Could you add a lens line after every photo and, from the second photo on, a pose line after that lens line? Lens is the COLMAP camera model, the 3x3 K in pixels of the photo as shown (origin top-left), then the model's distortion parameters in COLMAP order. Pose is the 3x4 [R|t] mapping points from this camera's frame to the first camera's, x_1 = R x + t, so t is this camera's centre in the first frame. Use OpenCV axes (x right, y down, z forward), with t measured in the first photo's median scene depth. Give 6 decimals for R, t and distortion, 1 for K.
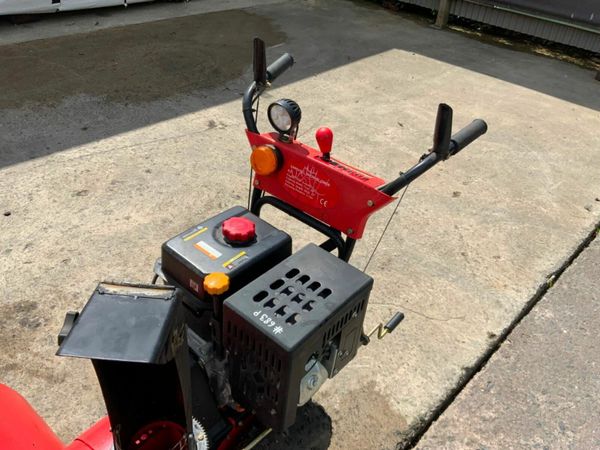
lens RADIAL K [[499.3, 0, 300.0], [0, 499.3, 225.0], [0, 0, 1]] dist [0.046289, -0.096246]
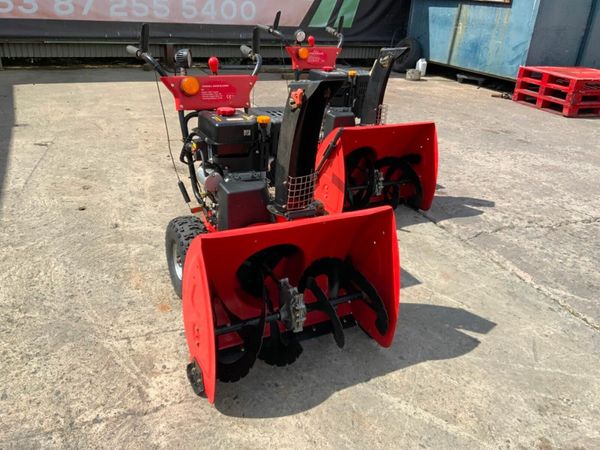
lens RADIAL K [[499.3, 0, 300.0], [0, 499.3, 225.0], [0, 0, 1]] dist [0.046289, -0.096246]
pose [[0.365714, -0.447919, 0.815857, -1.442272], [0.519458, 0.825581, 0.220408, 0.016110], [-0.772281, 0.343197, 0.534601, -0.061376]]
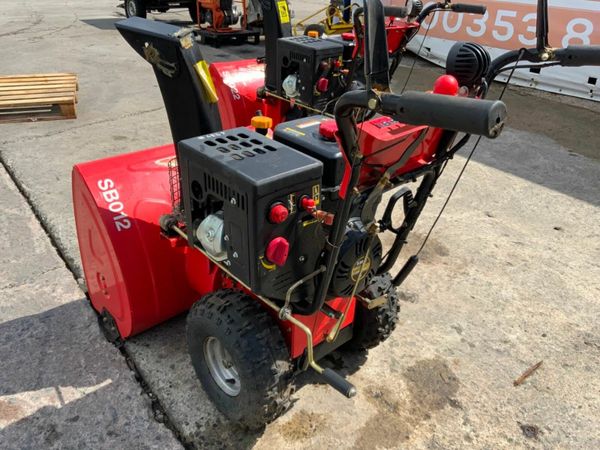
lens RADIAL K [[490.3, 0, 302.8], [0, 490.3, 226.7], [0, 0, 1]] dist [0.086662, -0.166875]
pose [[-0.133952, 0.404236, -0.904793, 0.418182], [-0.623963, 0.674913, 0.393908, -0.102096], [0.769888, 0.617322, 0.161823, 0.438138]]
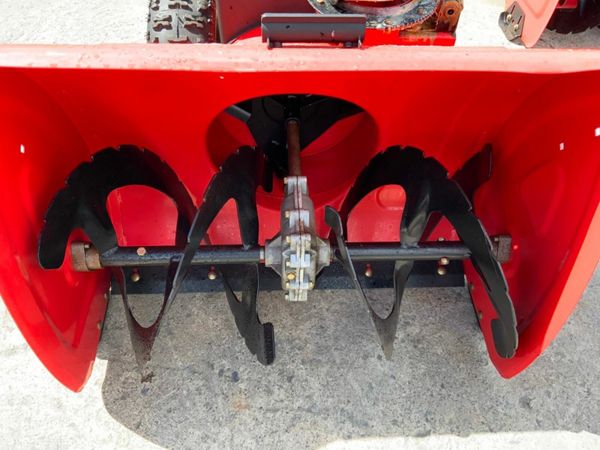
lens RADIAL K [[499.3, 0, 300.0], [0, 499.3, 225.0], [0, 0, 1]] dist [0.046289, -0.096246]
pose [[0.727015, -0.569982, 0.382843, -0.994467], [0.425450, 0.811593, 0.400385, 0.138671], [-0.538925, -0.128206, 0.832540, 0.123869]]
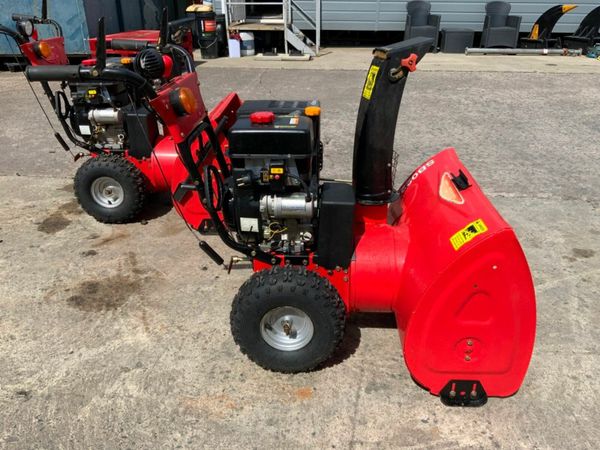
lens RADIAL K [[499.3, 0, 300.0], [0, 499.3, 225.0], [0, 0, 1]] dist [0.046289, -0.096246]
pose [[-0.613045, -0.413655, 0.673102, -1.213172], [0.426860, 0.543493, 0.722777, -0.394477], [-0.664806, 0.730415, -0.156613, 0.608086]]
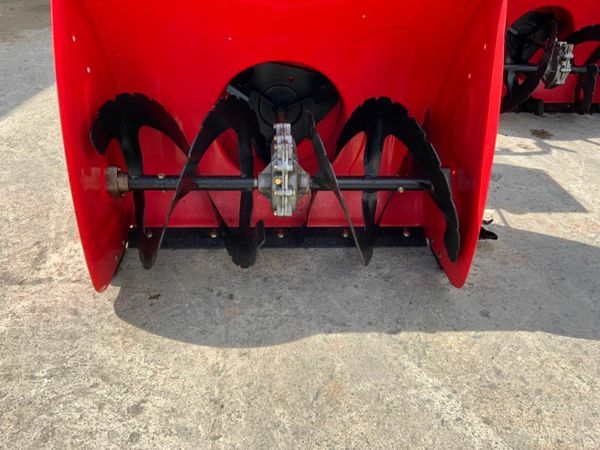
lens RADIAL K [[499.6, 0, 300.0], [0, 499.6, 225.0], [0, 0, 1]] dist [0.113194, -0.233508]
pose [[0.717783, -0.409867, 0.562846, -1.127668], [0.434690, 0.895276, 0.097596, 0.288848], [-0.543904, 0.174610, 0.820780, 0.047270]]
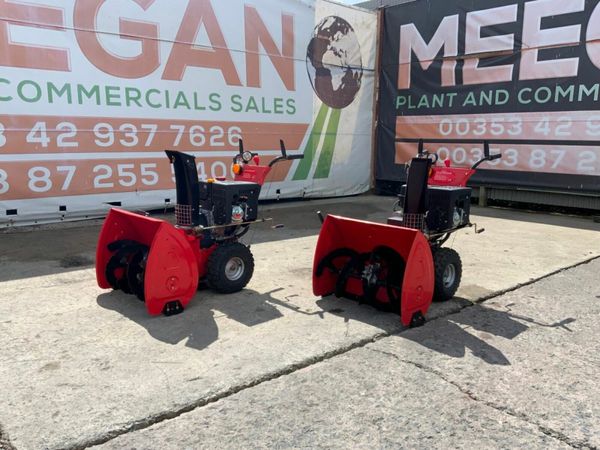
lens RADIAL K [[490.3, 0, 302.8], [0, 490.3, 226.7], [0, 0, 1]] dist [0.086662, -0.166875]
pose [[0.994737, -0.044894, -0.092100, -0.297868], [-0.001130, 0.894035, -0.447996, 0.802362], [0.102453, 0.445742, 0.889279, -0.837872]]
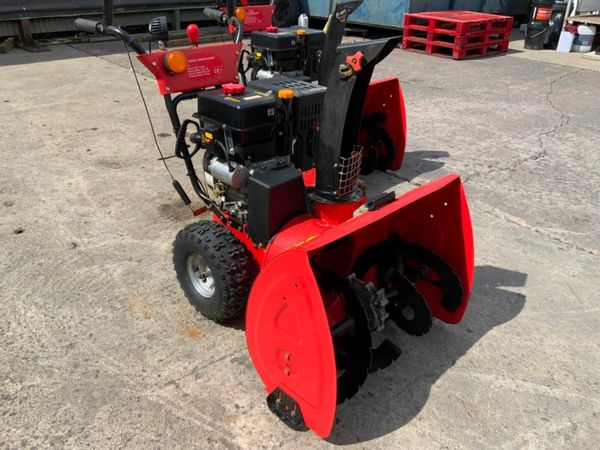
lens RADIAL K [[499.3, 0, 300.0], [0, 499.3, 225.0], [0, 0, 1]] dist [0.046289, -0.096246]
pose [[0.075261, -0.542614, 0.836603, -1.392501], [0.570282, 0.711656, 0.410272, -0.124741], [-0.817994, 0.446223, 0.363003, 0.183704]]
